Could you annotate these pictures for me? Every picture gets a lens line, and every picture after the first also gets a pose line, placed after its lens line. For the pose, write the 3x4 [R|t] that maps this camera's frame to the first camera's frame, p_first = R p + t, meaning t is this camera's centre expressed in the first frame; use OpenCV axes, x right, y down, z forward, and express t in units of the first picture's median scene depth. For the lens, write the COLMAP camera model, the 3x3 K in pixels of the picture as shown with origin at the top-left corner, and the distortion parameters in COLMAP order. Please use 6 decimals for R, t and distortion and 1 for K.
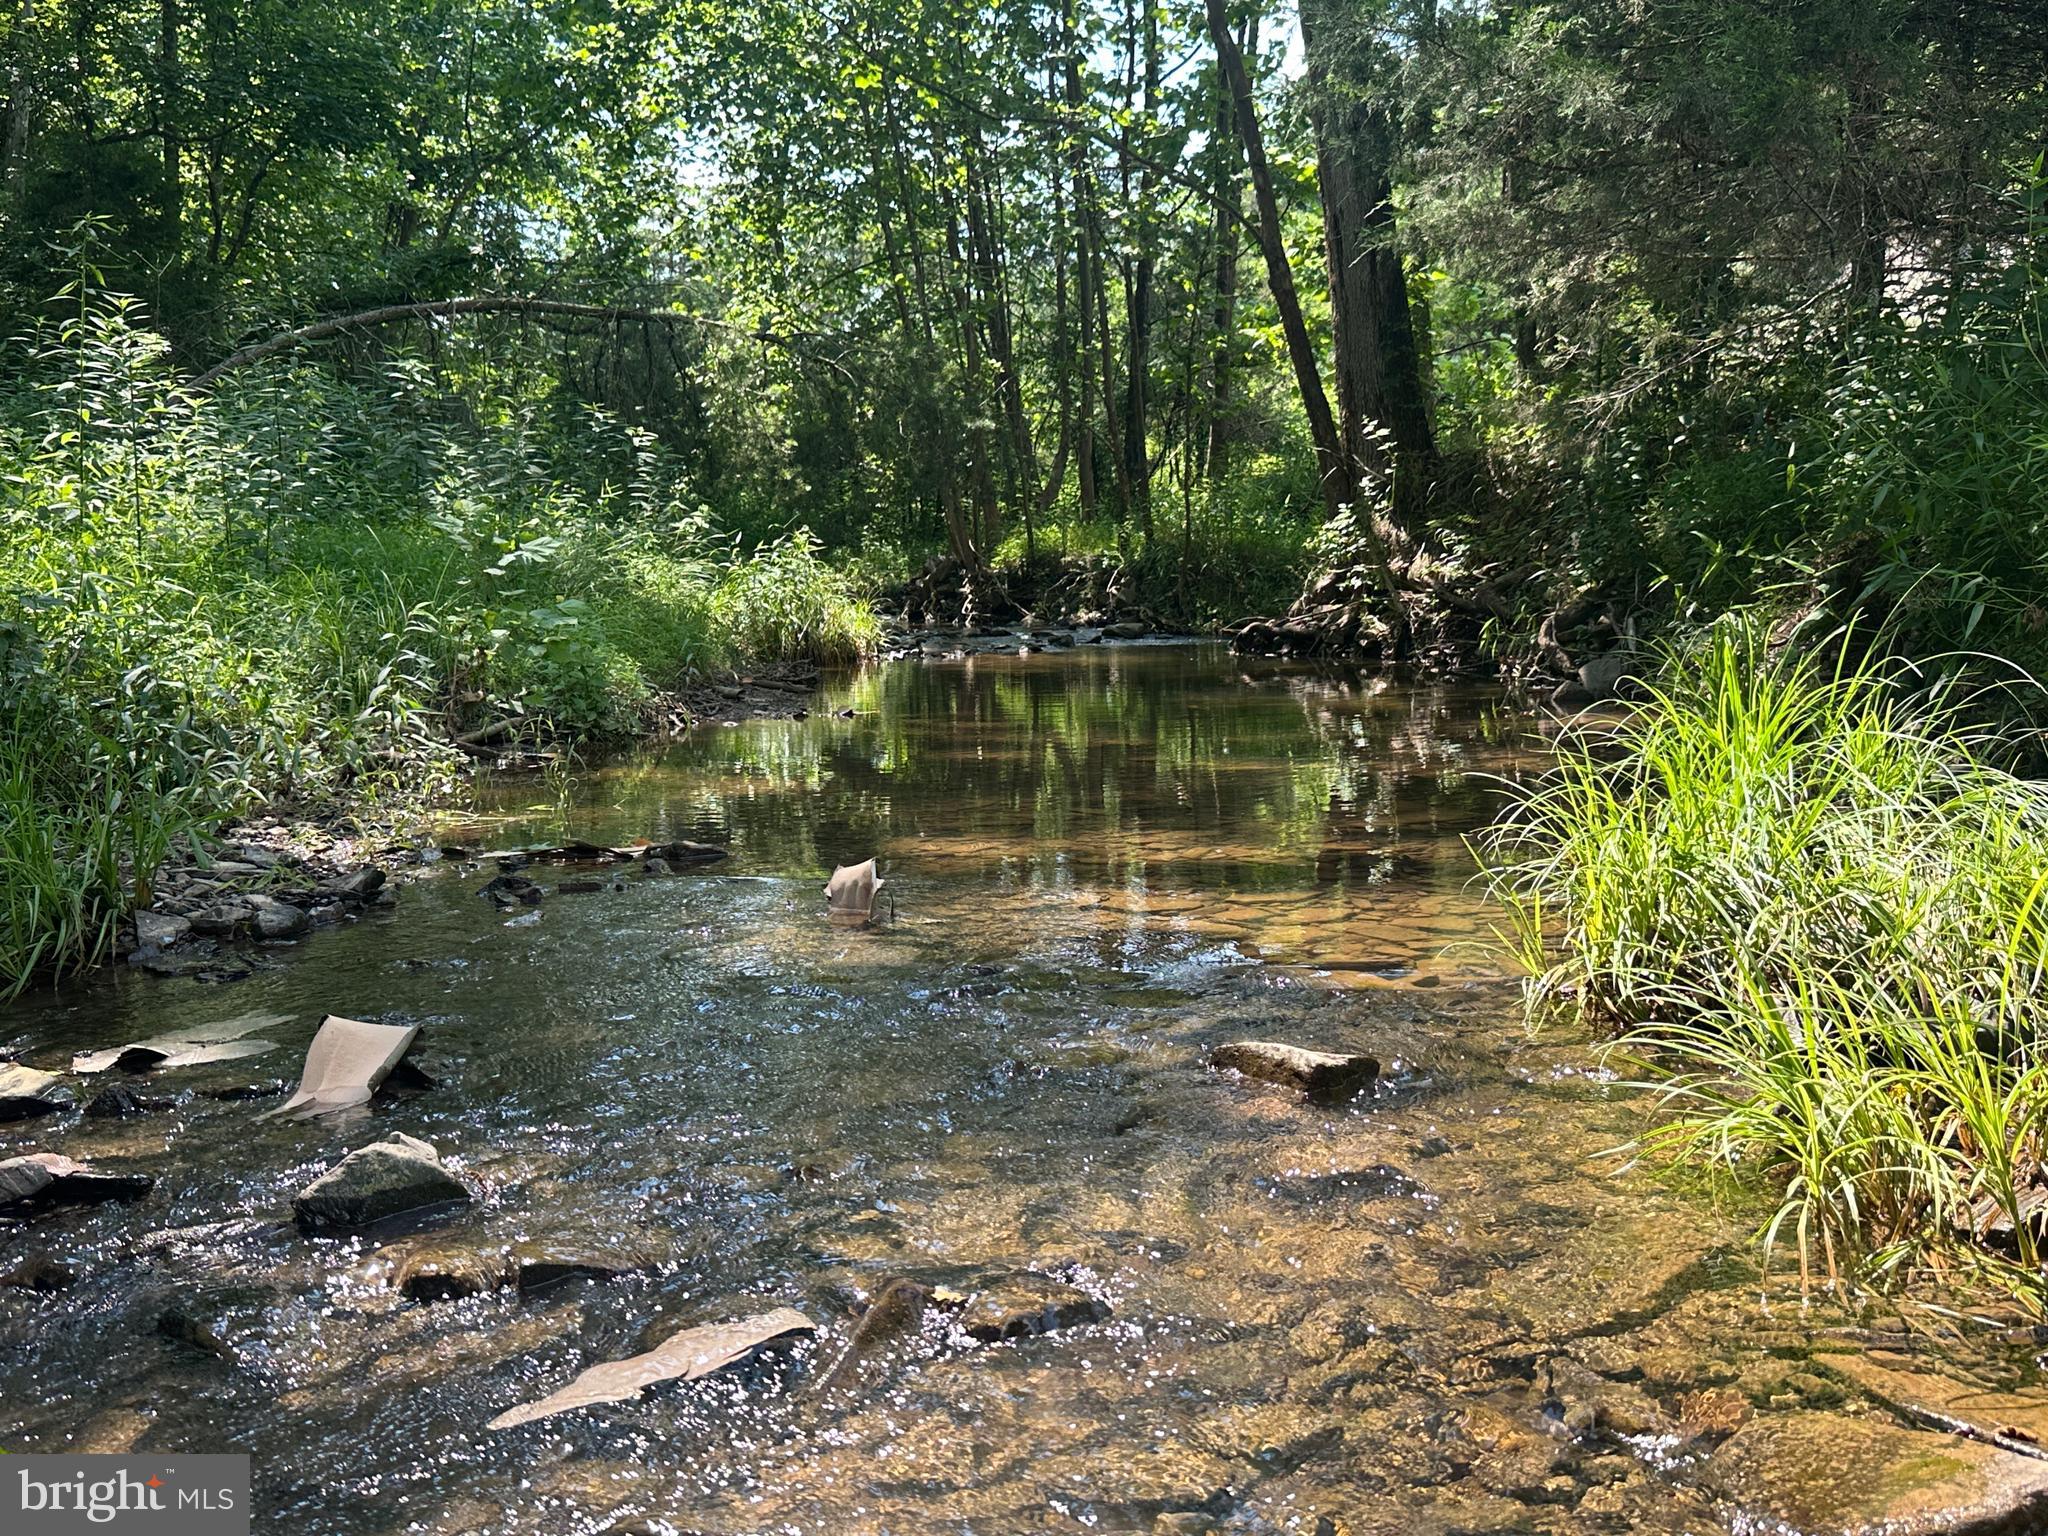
lens RADIAL K [[1951.8, 0, 1013.7], [0, 1951.8, 784.3], [0, 0, 1]] dist [0.039521, 0.000000]
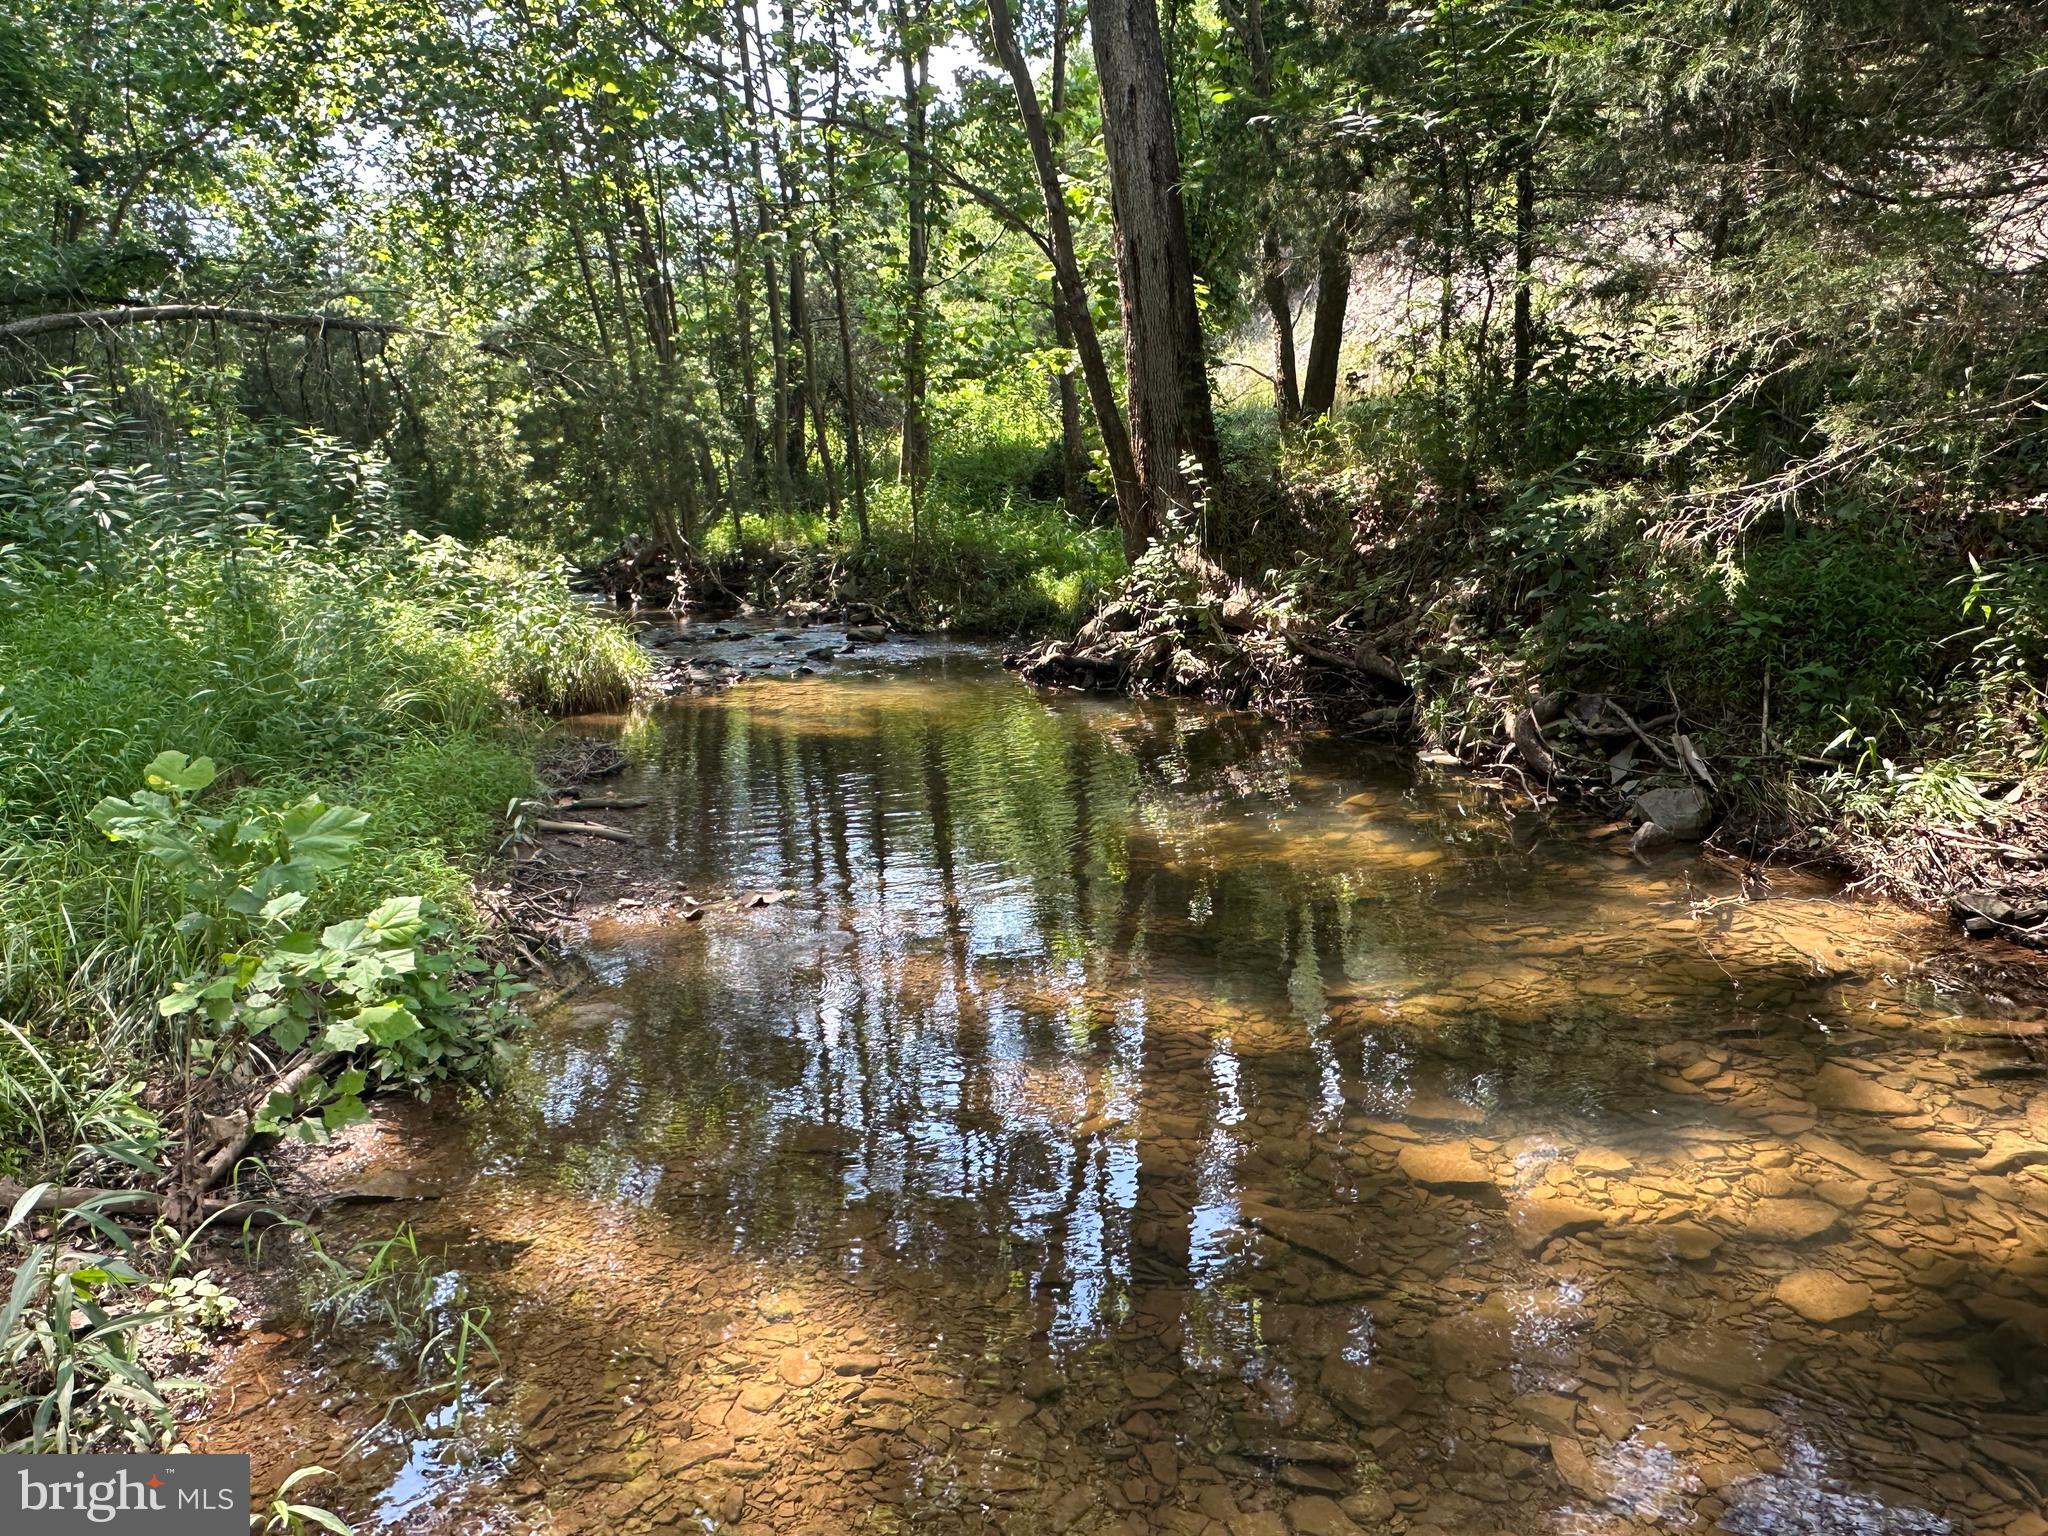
lens RADIAL K [[1461.7, 0, 1023.6], [0, 1461.7, 763.8], [0, 0, 1]] dist [0.001817, -0.004008]
pose [[0.967122, -0.060563, 0.246998, -0.090073], [0.043921, 0.996412, 0.072342, -0.092955], [-0.250493, -0.059115, 0.966312, 0.320452]]
